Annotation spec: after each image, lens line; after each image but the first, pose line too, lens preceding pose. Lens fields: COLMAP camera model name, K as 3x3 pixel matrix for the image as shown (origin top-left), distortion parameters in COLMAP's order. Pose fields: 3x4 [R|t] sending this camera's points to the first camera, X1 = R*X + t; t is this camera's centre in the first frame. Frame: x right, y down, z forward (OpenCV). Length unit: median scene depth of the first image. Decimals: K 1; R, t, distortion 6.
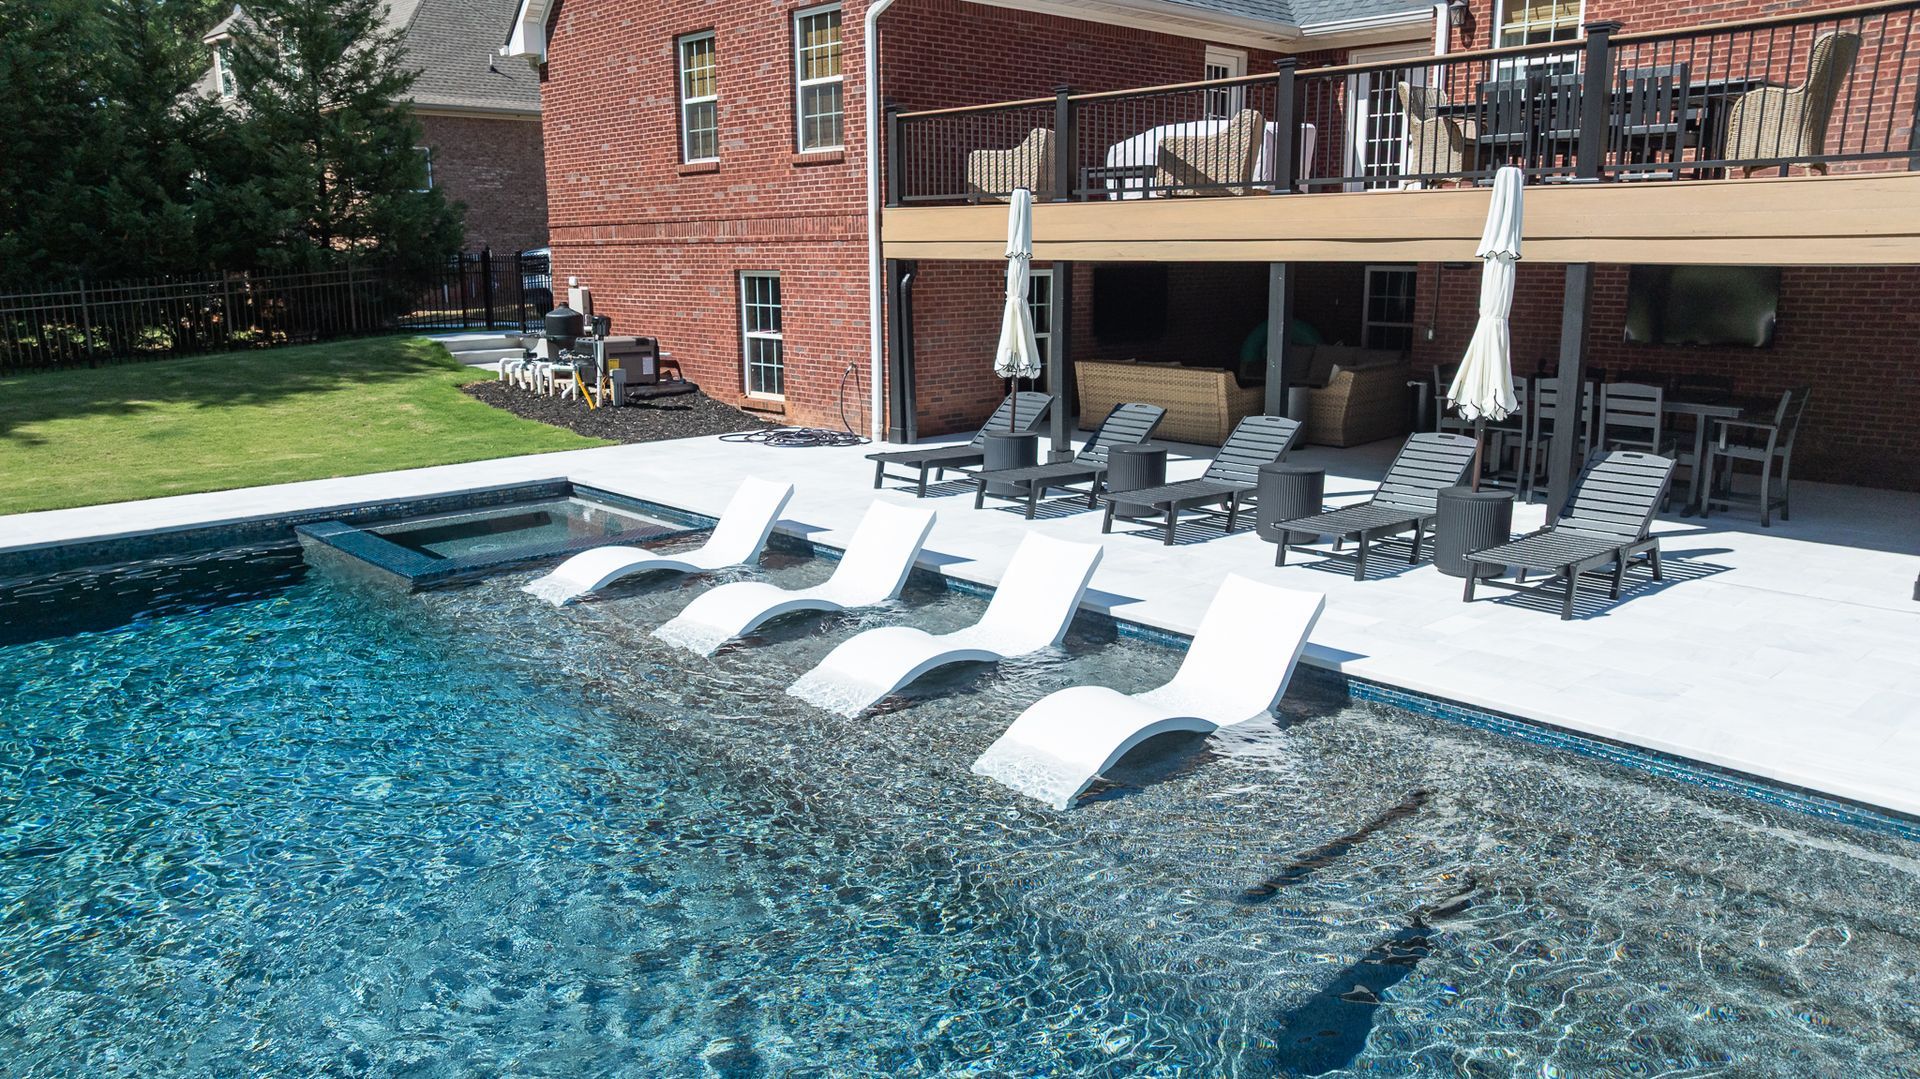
lens RADIAL K [[1354.2, 0, 961.2], [0, 1354.2, 542.9], [0, 0, 1]] dist [-0.025340, 0.011380]
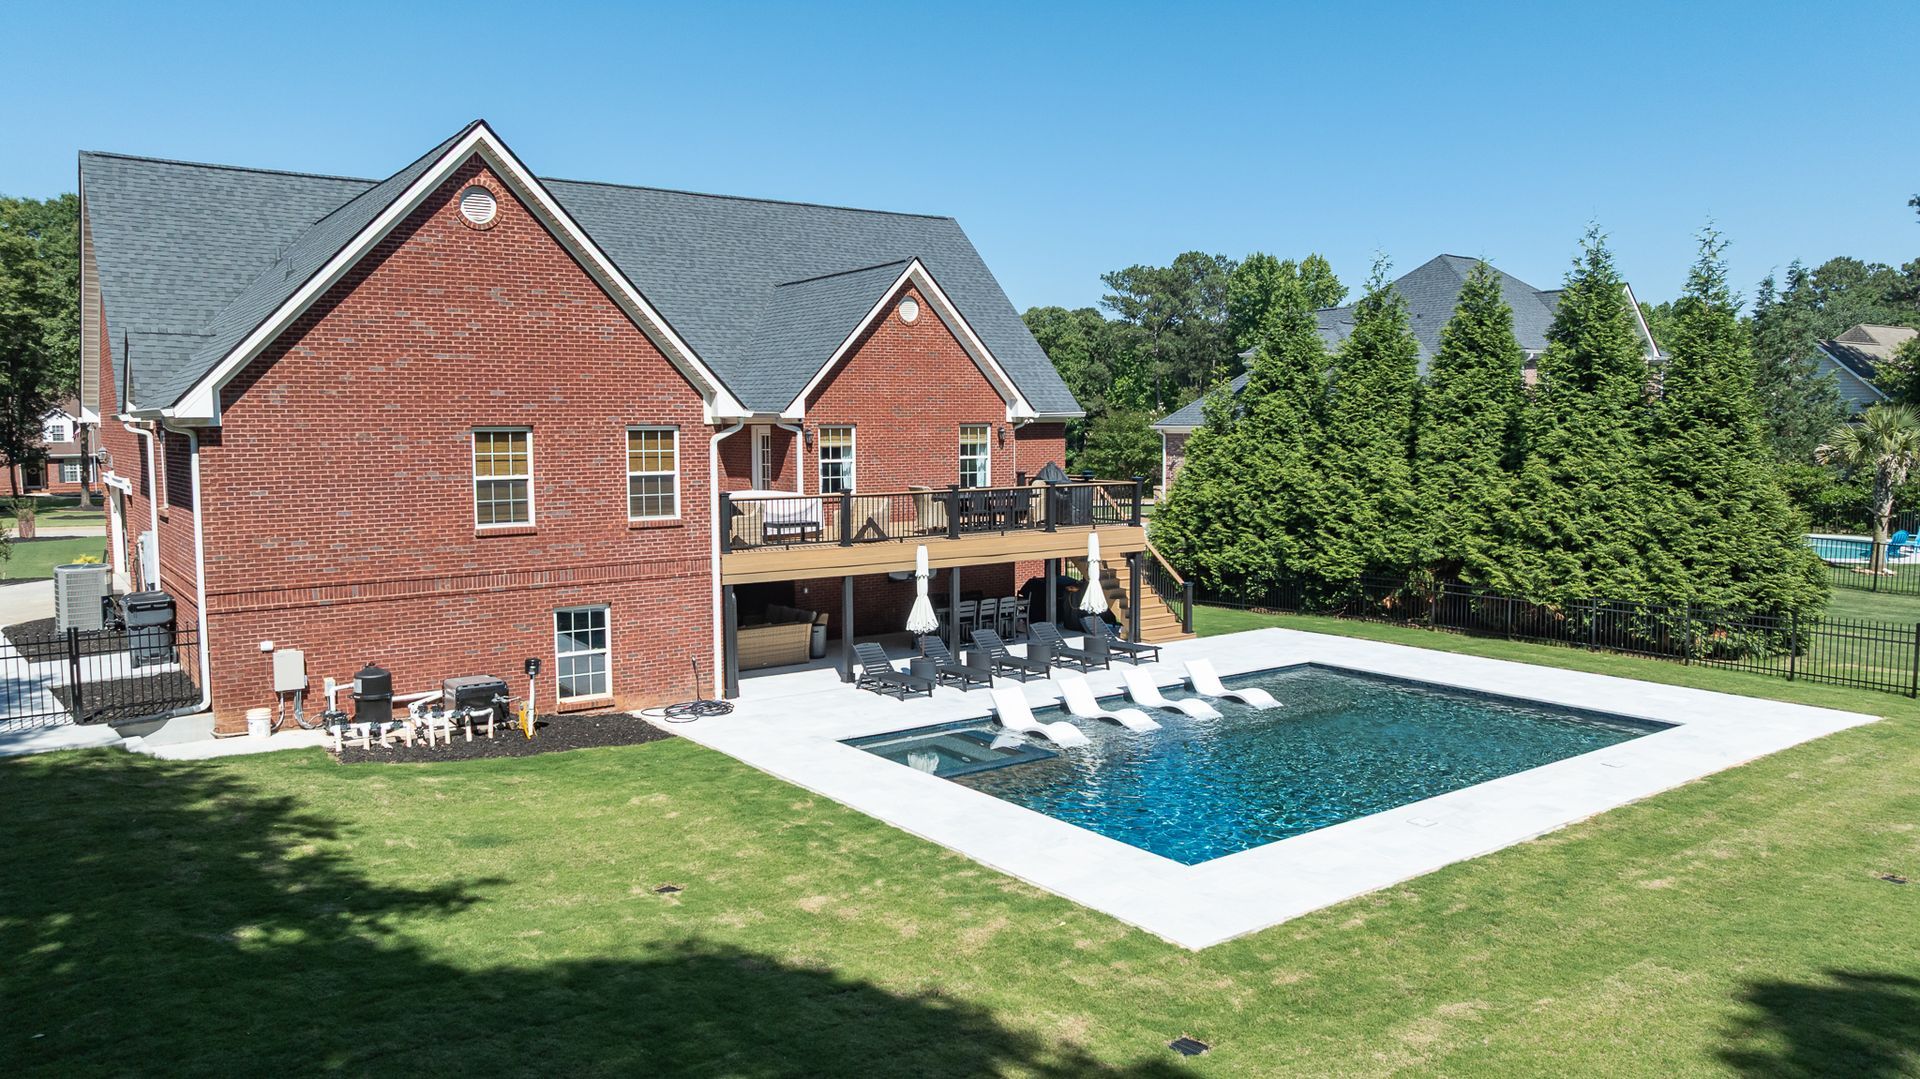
lens RADIAL K [[1348.9, 0, 961.1], [0, 1348.9, 545.8], [0, 0, 1]] dist [-0.018748, -0.004046]
pose [[0.120473, -0.086164, 0.988970, -1.493253], [0.215360, 0.974769, 0.058692, -0.271198], [-0.969075, 0.205914, 0.135990, 0.473234]]
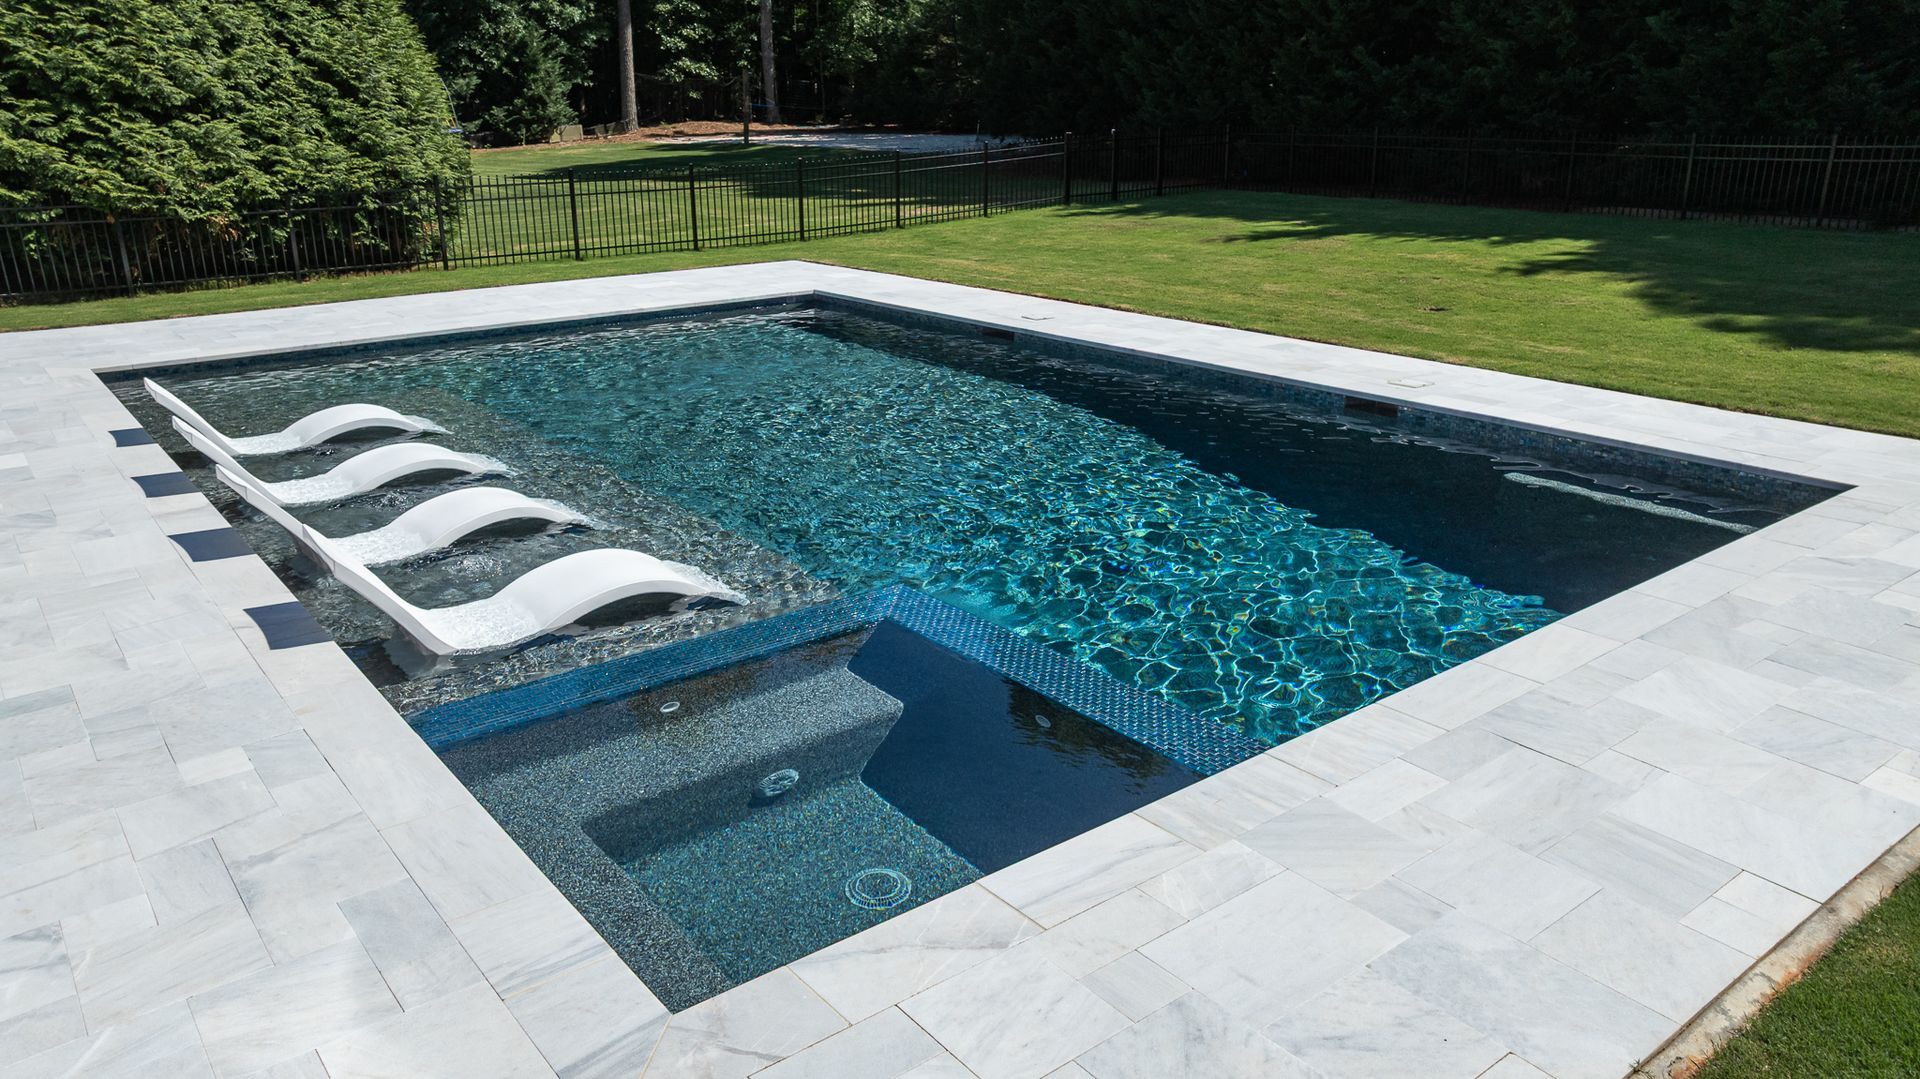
lens RADIAL K [[1358.9, 0, 962.4], [0, 1358.9, 541.5], [0, 0, 1]] dist [-0.066939, 0.086201]
pose [[-0.995764, -0.017122, 0.090333, -0.299774], [0.030963, 0.862665, 0.504828, -0.210561], [-0.086571, 0.505486, -0.858481, 0.953086]]
